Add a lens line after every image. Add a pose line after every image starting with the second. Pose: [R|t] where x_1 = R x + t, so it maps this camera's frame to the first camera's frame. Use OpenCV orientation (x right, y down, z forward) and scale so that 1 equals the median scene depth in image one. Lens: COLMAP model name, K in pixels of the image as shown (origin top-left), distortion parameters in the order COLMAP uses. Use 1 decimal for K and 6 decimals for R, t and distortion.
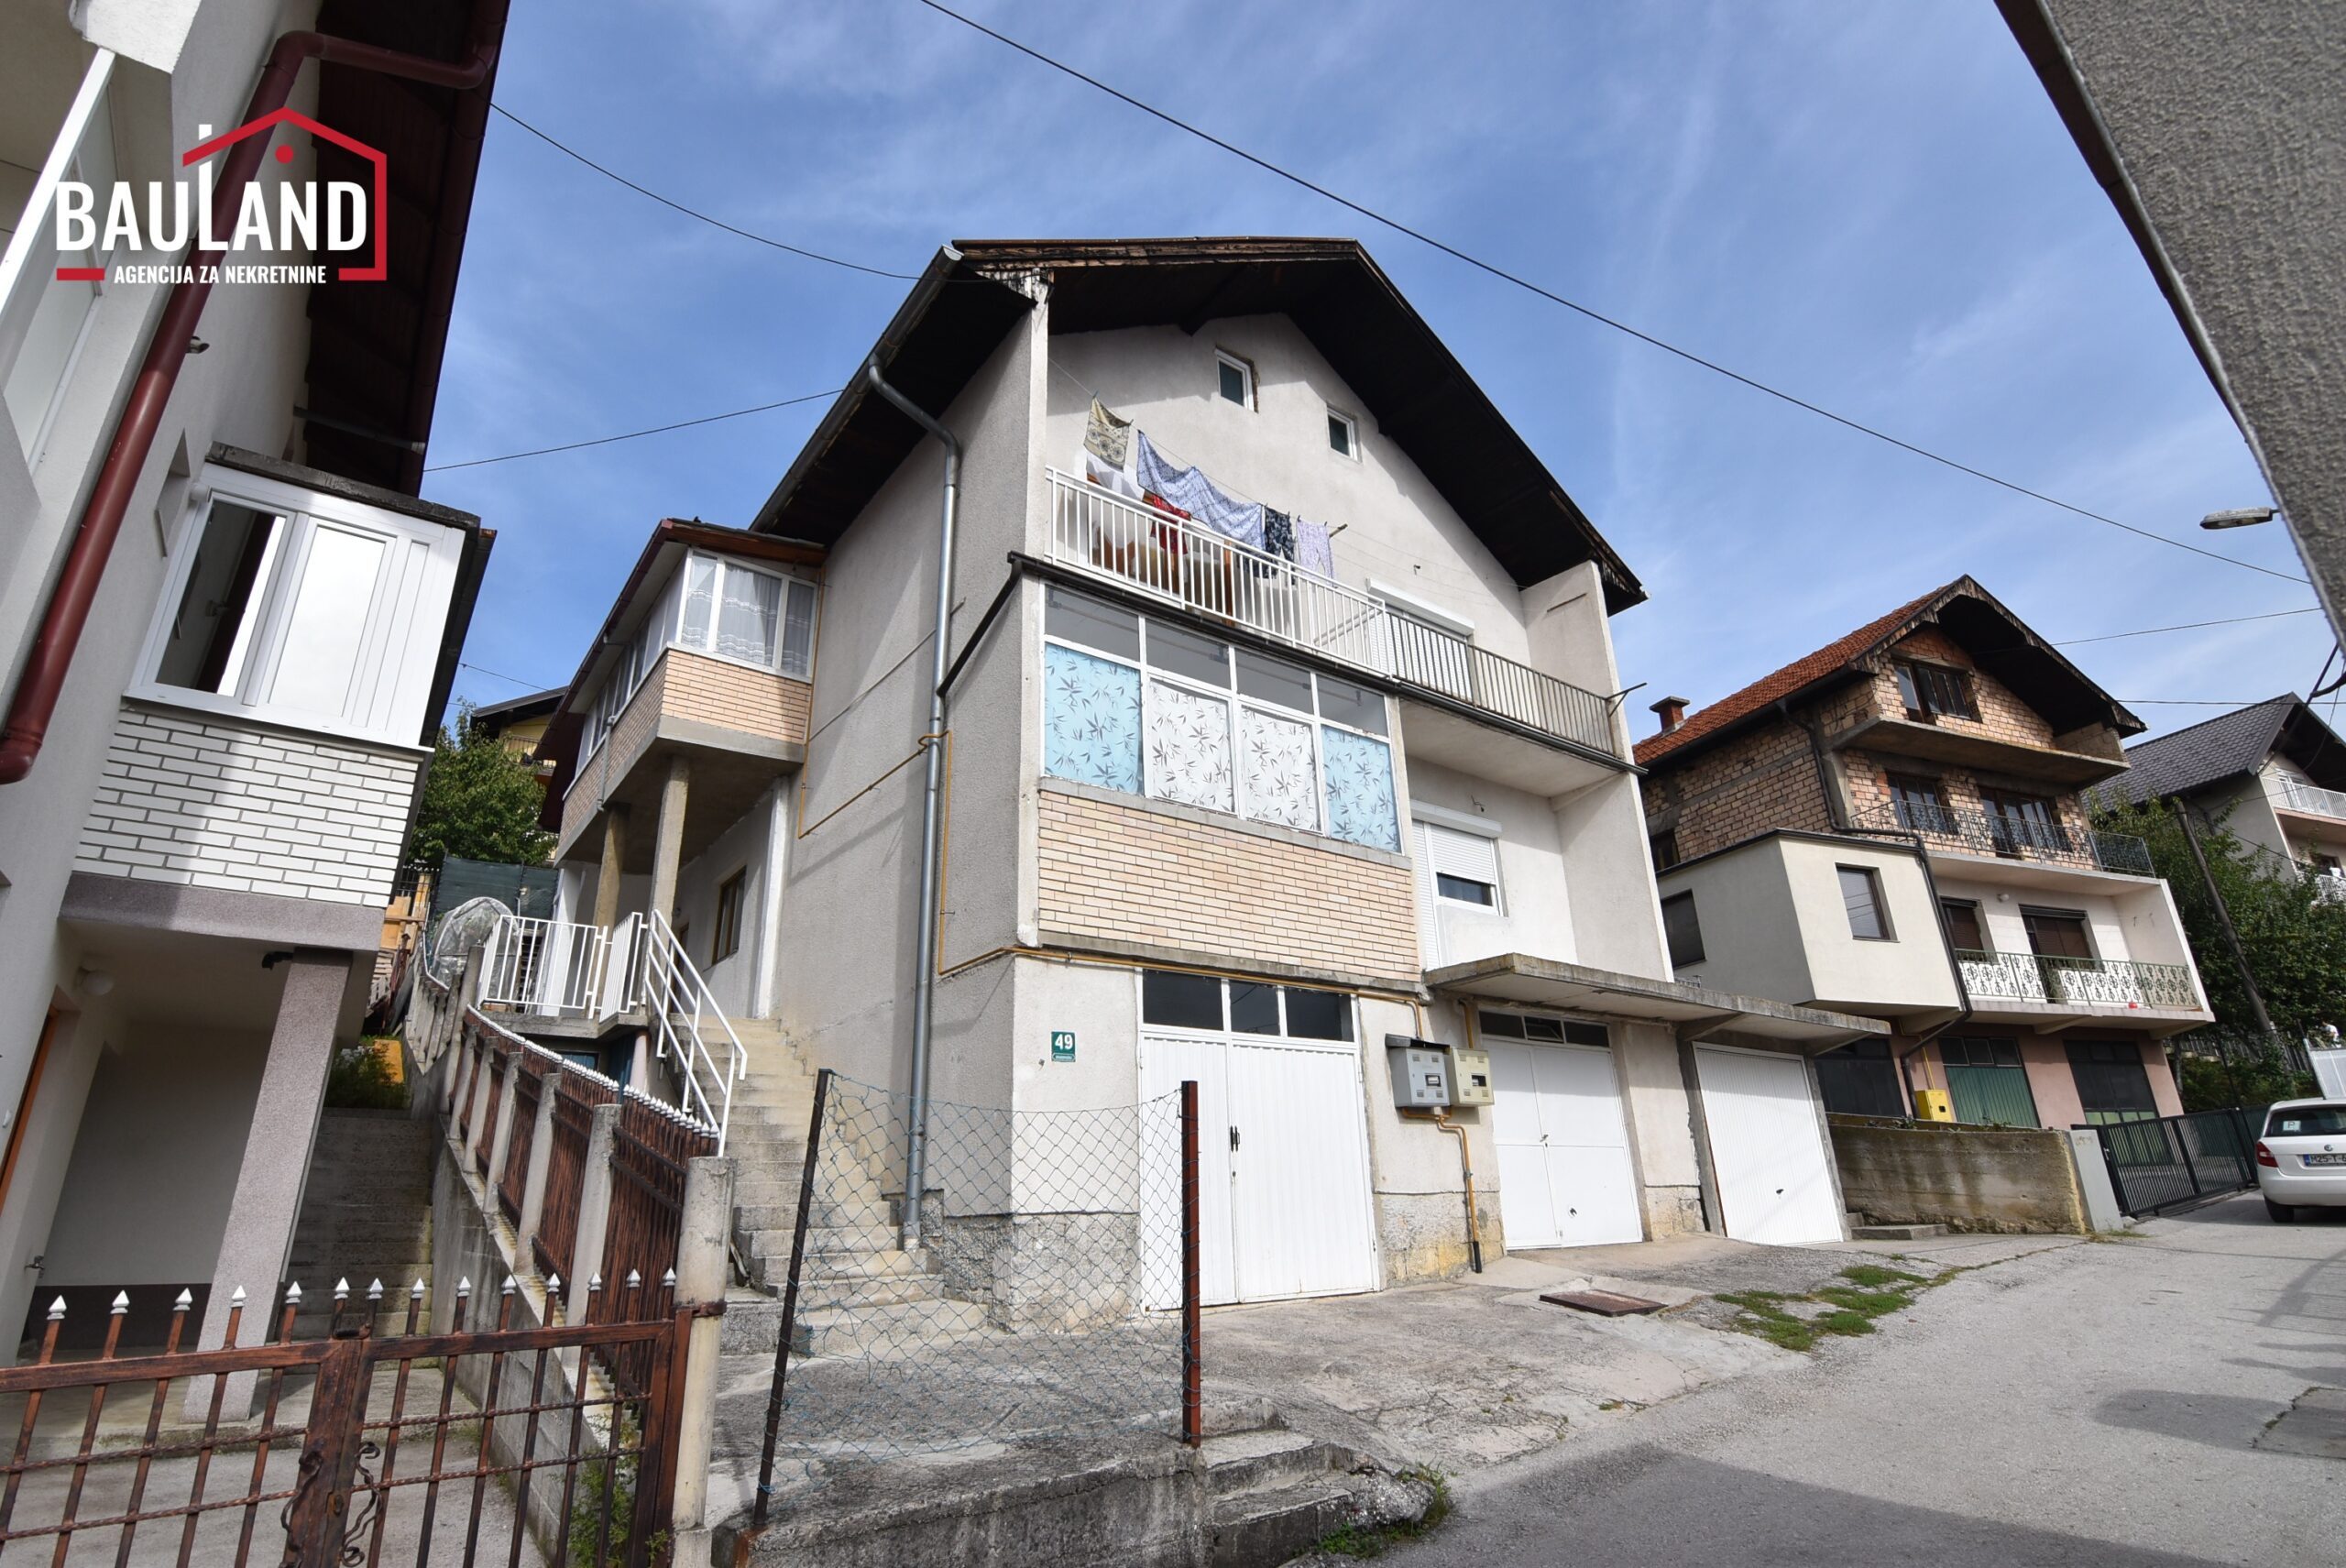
lens RADIAL K [[1141.9, 0, 1184.3], [0, 1141.9, 789.7], [0, 0, 1]] dist [-0.003043, -0.000811]
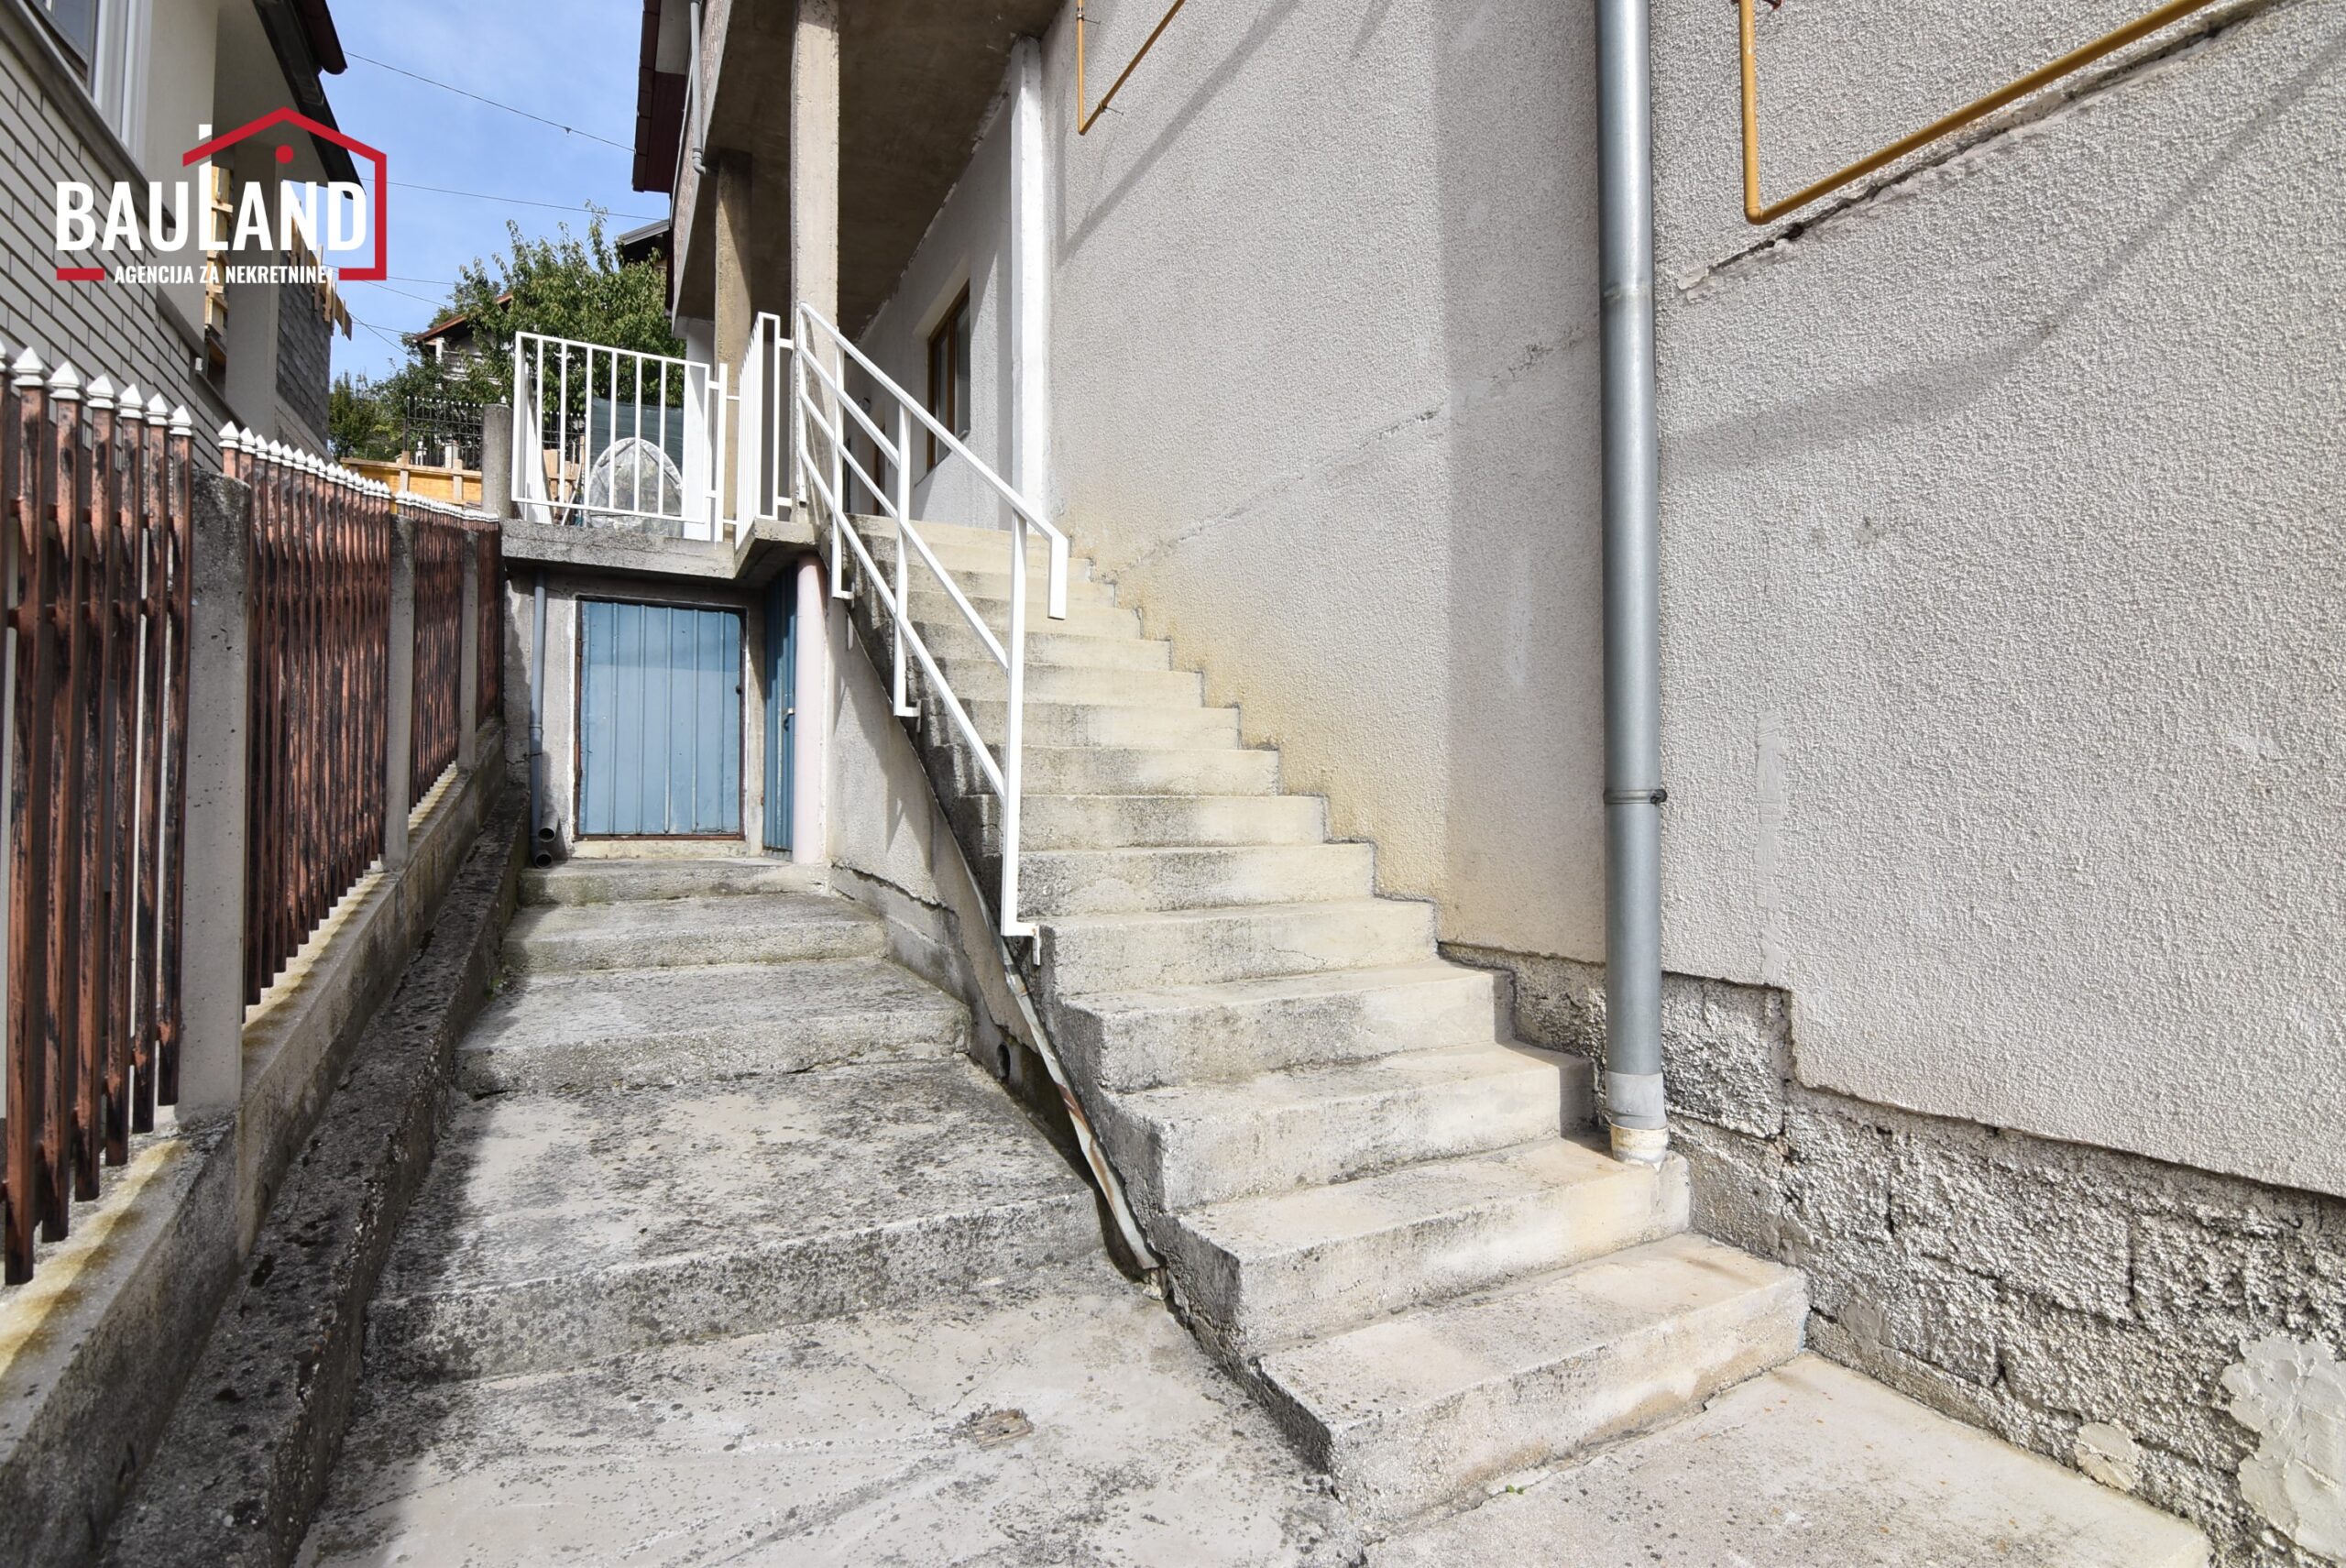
lens RADIAL K [[1141.9, 0, 1184.3], [0, 1141.9, 789.7], [0, 0, 1]] dist [-0.003043, -0.000811]
pose [[0.985437, 0.024182, -0.168312, -0.229396], [0.032499, 0.944804, 0.326021, 0.151687], [0.166905, -0.326743, 0.930259, 0.536296]]
